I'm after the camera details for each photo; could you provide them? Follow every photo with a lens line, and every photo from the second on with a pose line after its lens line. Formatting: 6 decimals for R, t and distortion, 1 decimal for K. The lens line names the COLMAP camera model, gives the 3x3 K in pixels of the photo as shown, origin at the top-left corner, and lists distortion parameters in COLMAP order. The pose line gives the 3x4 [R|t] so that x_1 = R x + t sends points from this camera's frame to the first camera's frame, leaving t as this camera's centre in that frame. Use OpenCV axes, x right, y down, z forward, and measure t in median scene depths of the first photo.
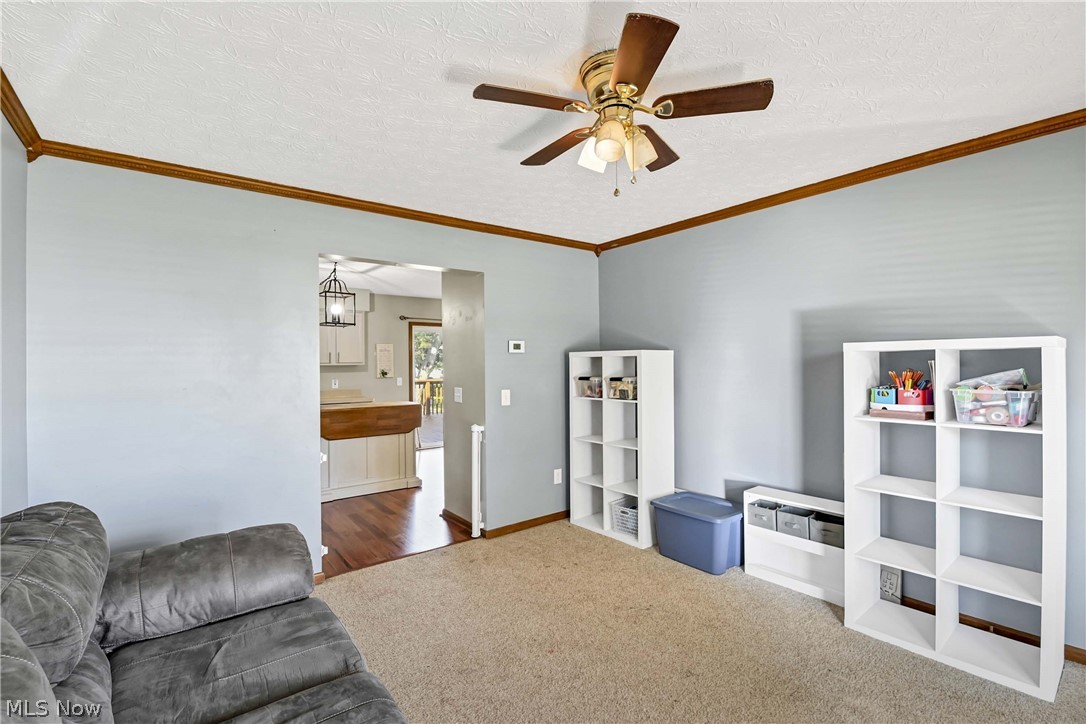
lens RADIAL K [[495.8, 0, 547.4], [0, 495.8, 361.6], [0, 0, 1]] dist [-0.002601, -0.006560]
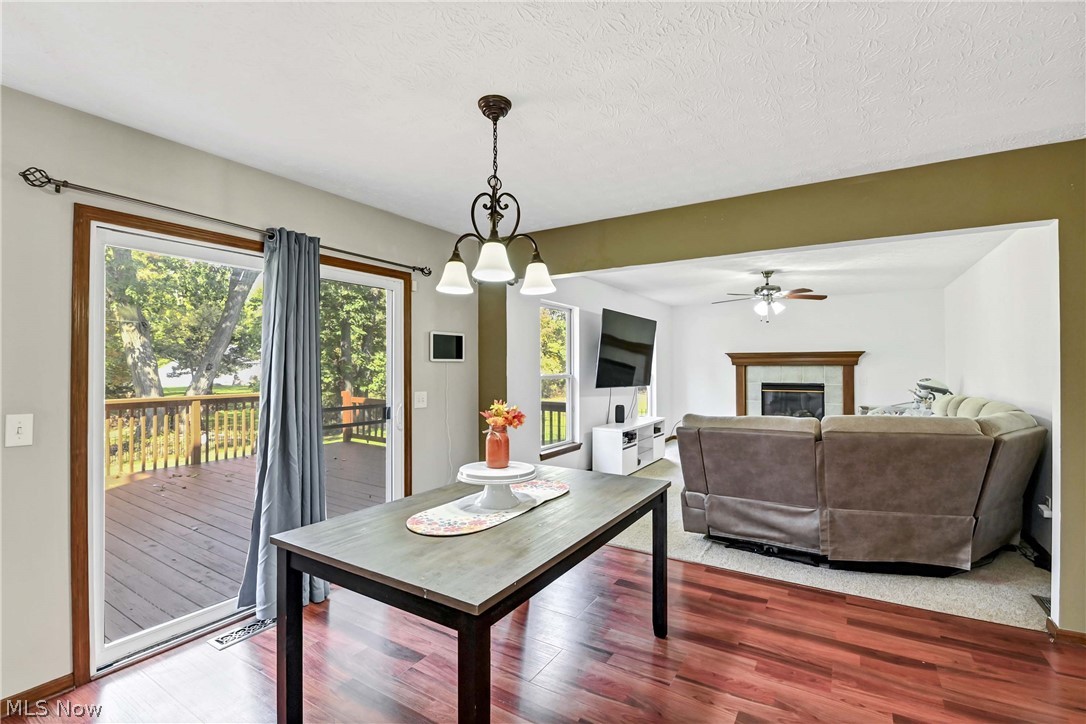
lens RADIAL K [[495.8, 0, 549.4], [0, 495.8, 359.1], [0, 0, 1]] dist [-0.002601, -0.006560]
pose [[0.934392, 0.011222, 0.356070, -0.136577], [-0.006177, 0.999864, -0.015303, 0.006889], [-0.356193, 0.012100, 0.934334, 0.682153]]
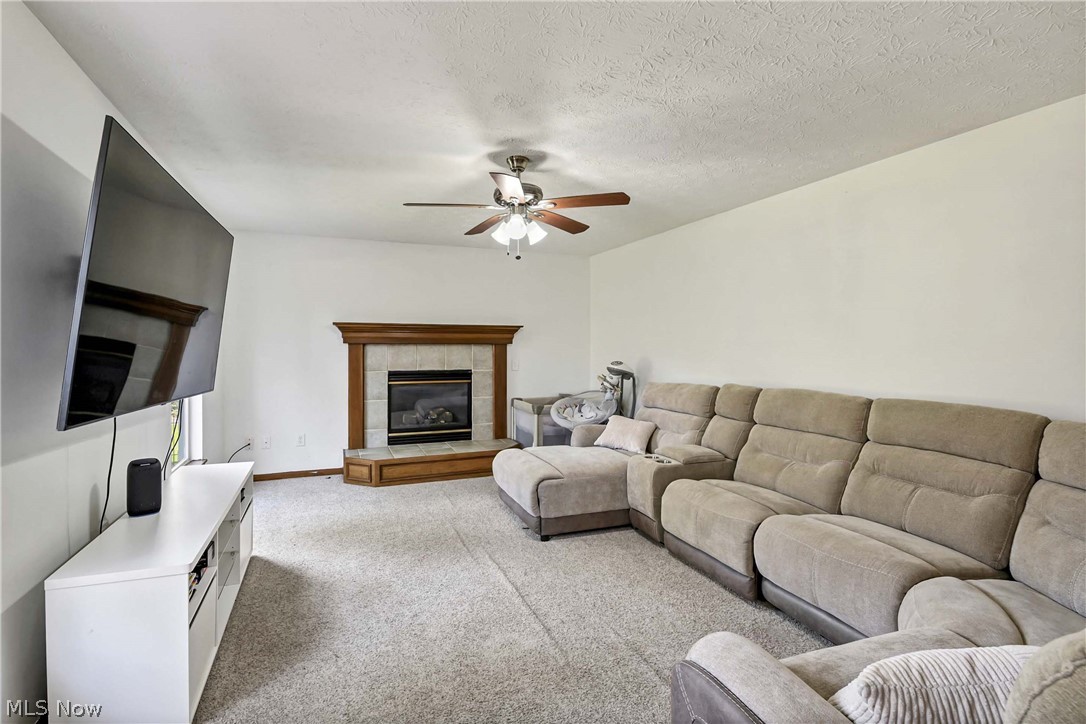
lens RADIAL K [[495.8, 0, 513.6], [0, 495.8, 350.0], [0, 0, 1]] dist [-0.002601, -0.006560]
pose [[0.293962, 0.000286, 0.955817, 0.064048], [-0.006648, 0.999976, 0.001745, 0.007534], [-0.955794, -0.006867, 0.293957, 1.129864]]
